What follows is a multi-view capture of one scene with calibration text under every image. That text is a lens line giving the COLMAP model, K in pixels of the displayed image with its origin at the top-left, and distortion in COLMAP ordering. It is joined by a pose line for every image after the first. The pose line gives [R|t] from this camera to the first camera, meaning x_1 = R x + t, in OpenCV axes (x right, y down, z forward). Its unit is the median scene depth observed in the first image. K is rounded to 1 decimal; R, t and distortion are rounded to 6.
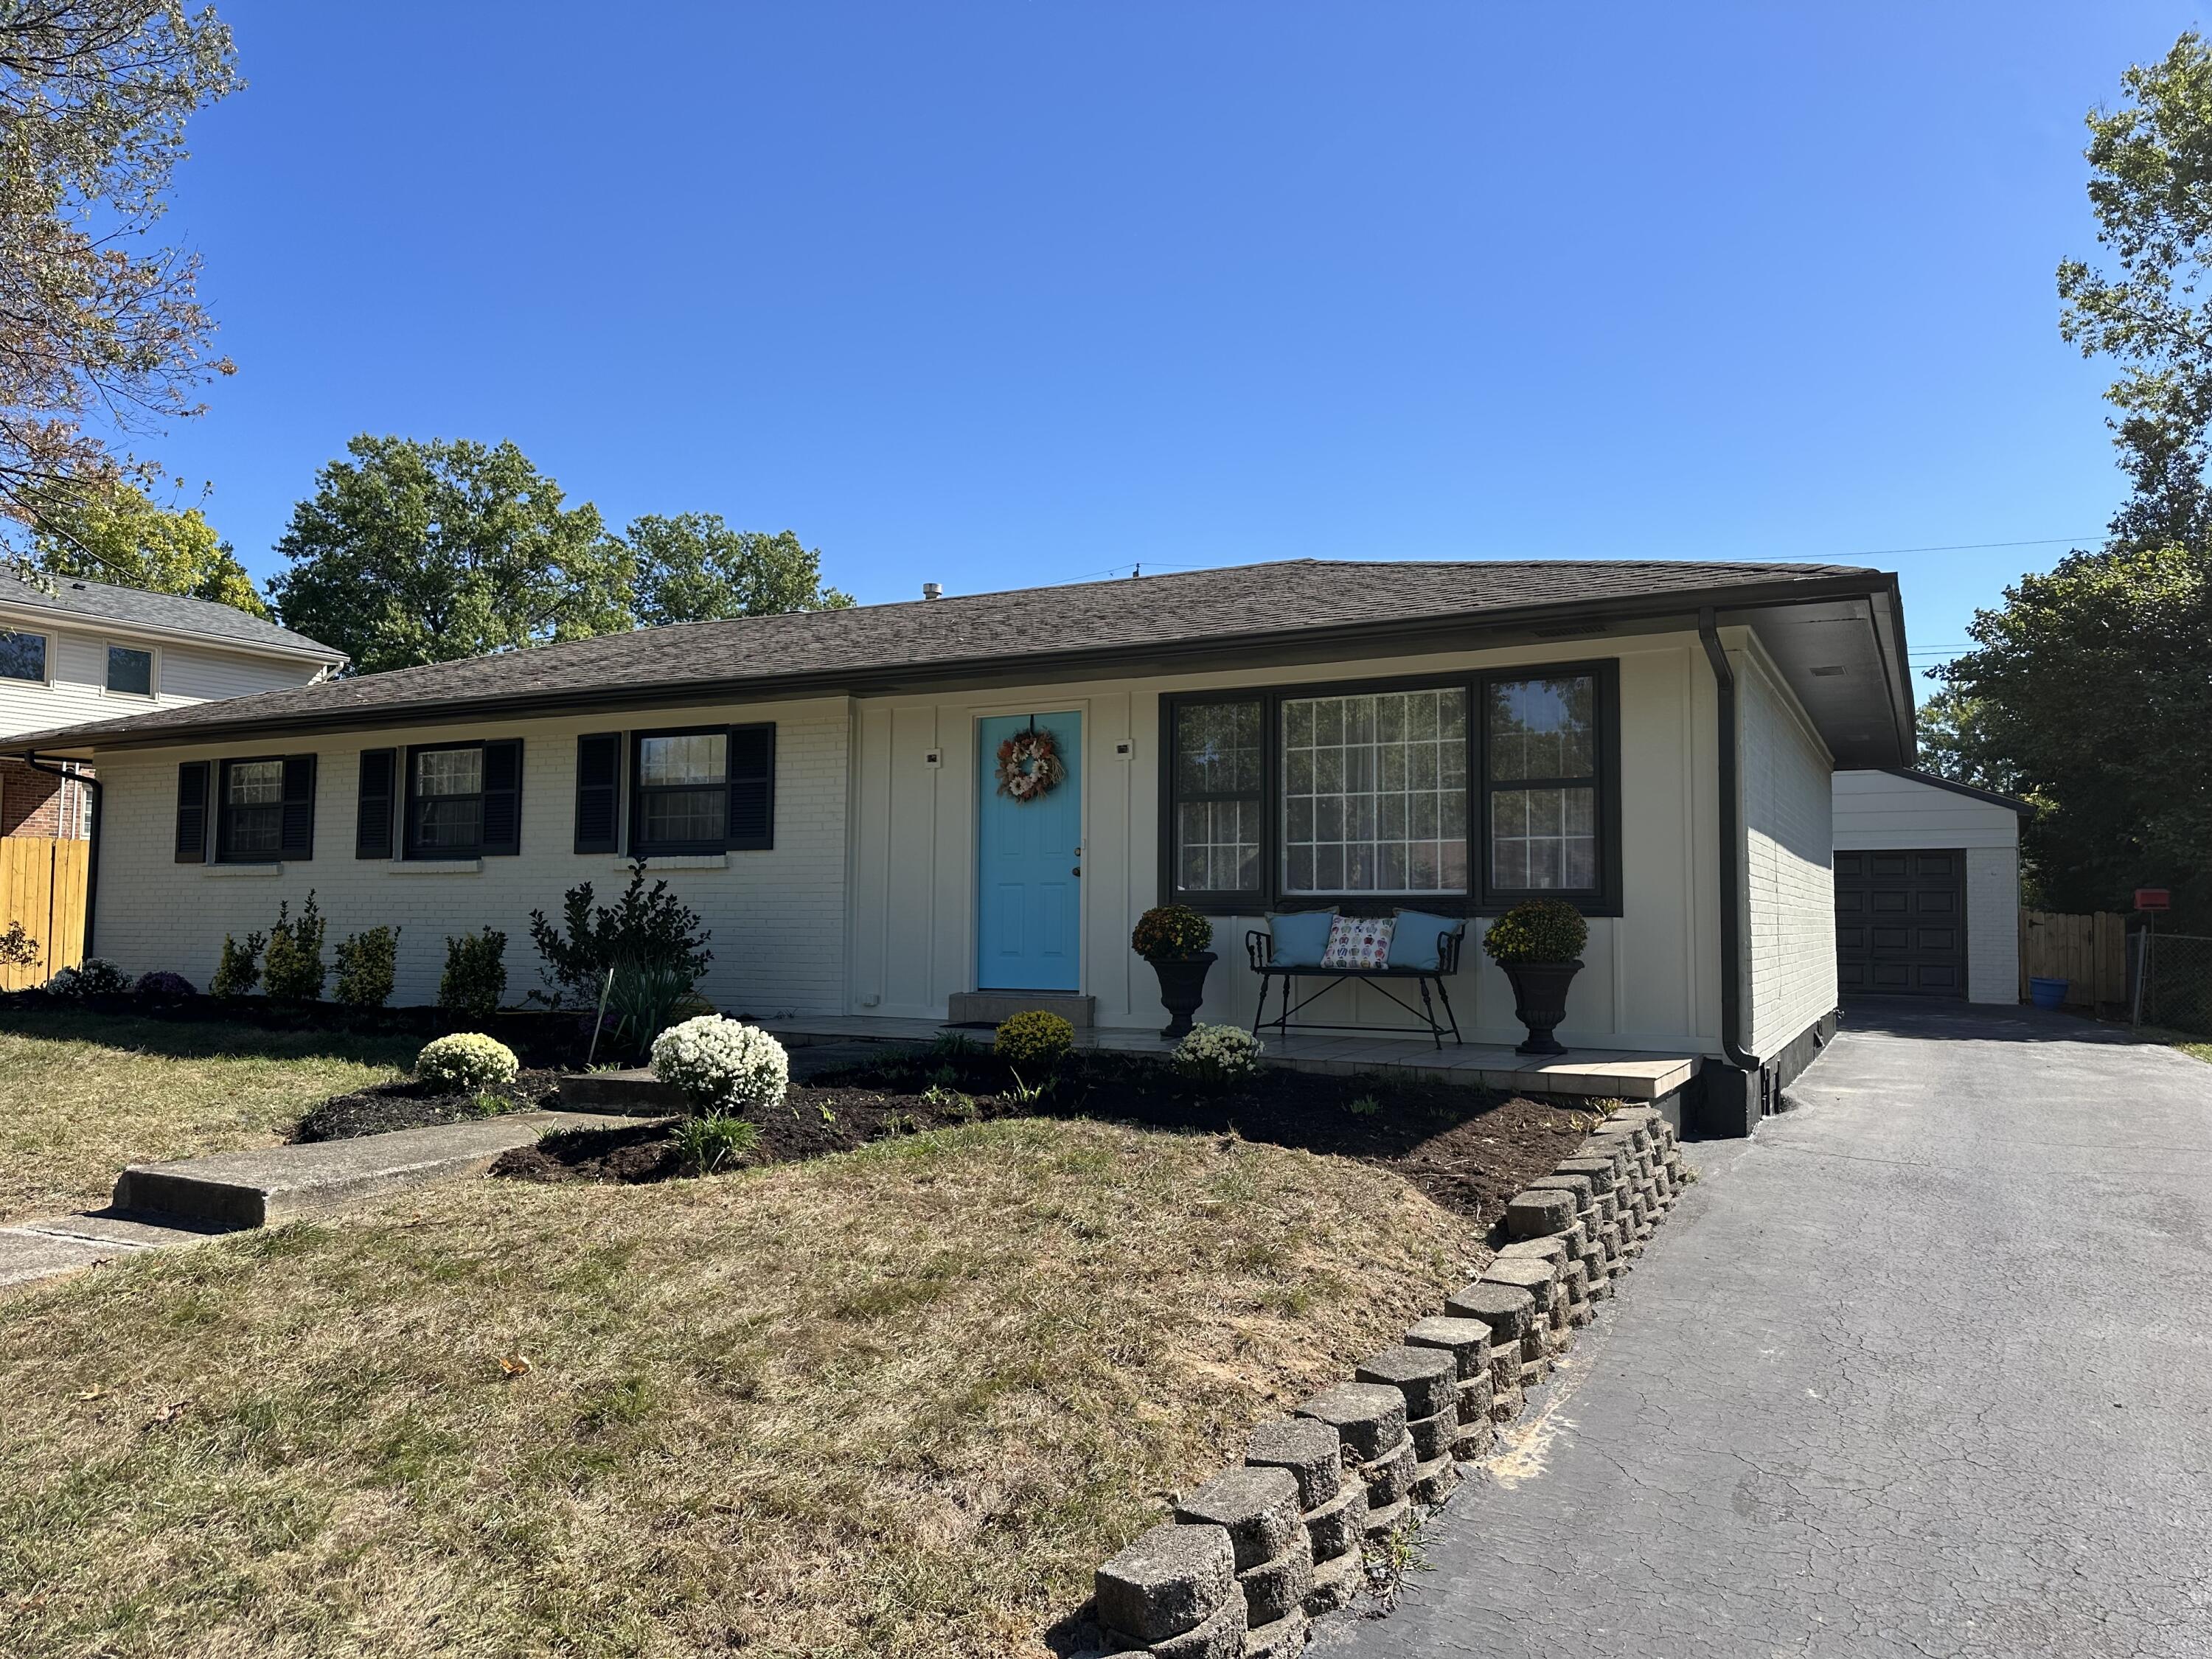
lens RADIAL K [[1478.6, 0, 1106.0], [0, 1478.6, 829.5], [0, 0, 1]] dist [0.088426, -0.000565]
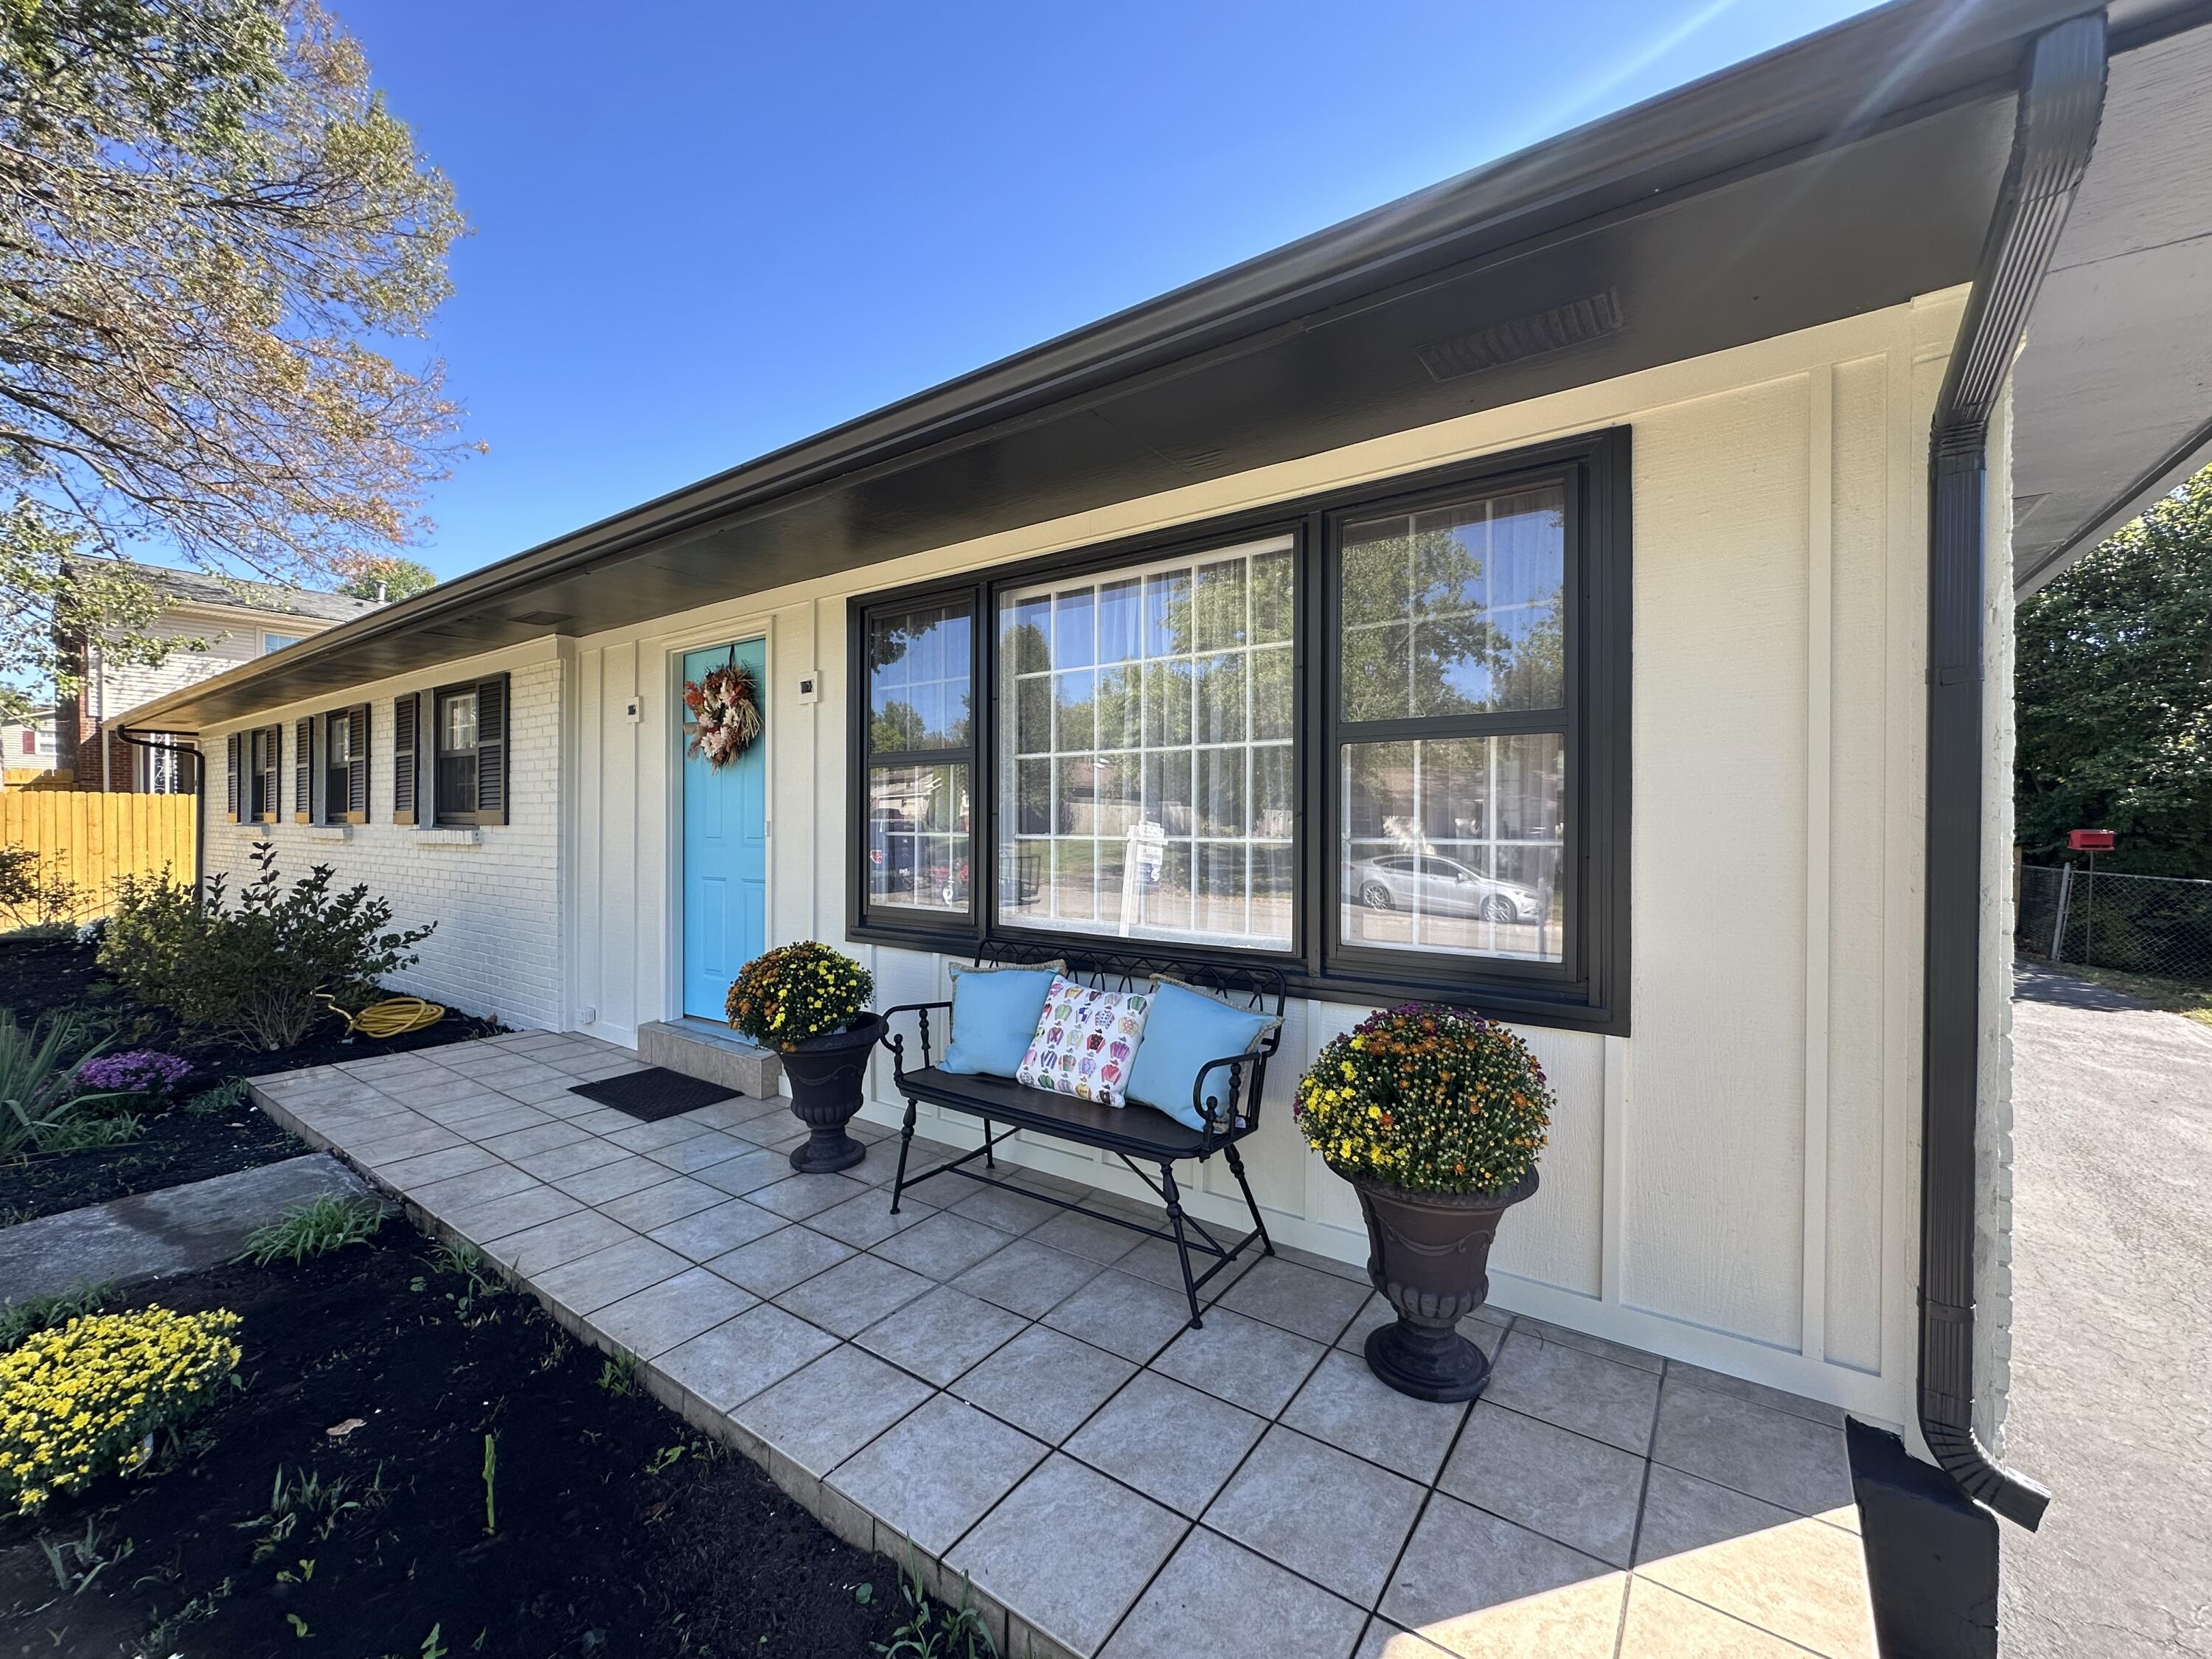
lens RADIAL K [[883.1, 0, 1103.6], [0, 883.1, 826.7], [0, 0, 1]] dist [-0.006920, 0.000760]
pose [[0.992772, -0.005081, -0.119908, 0.214845], [0.013309, 0.997602, 0.067920, -0.019185], [0.119275, -0.069025, 0.990459, 0.699709]]
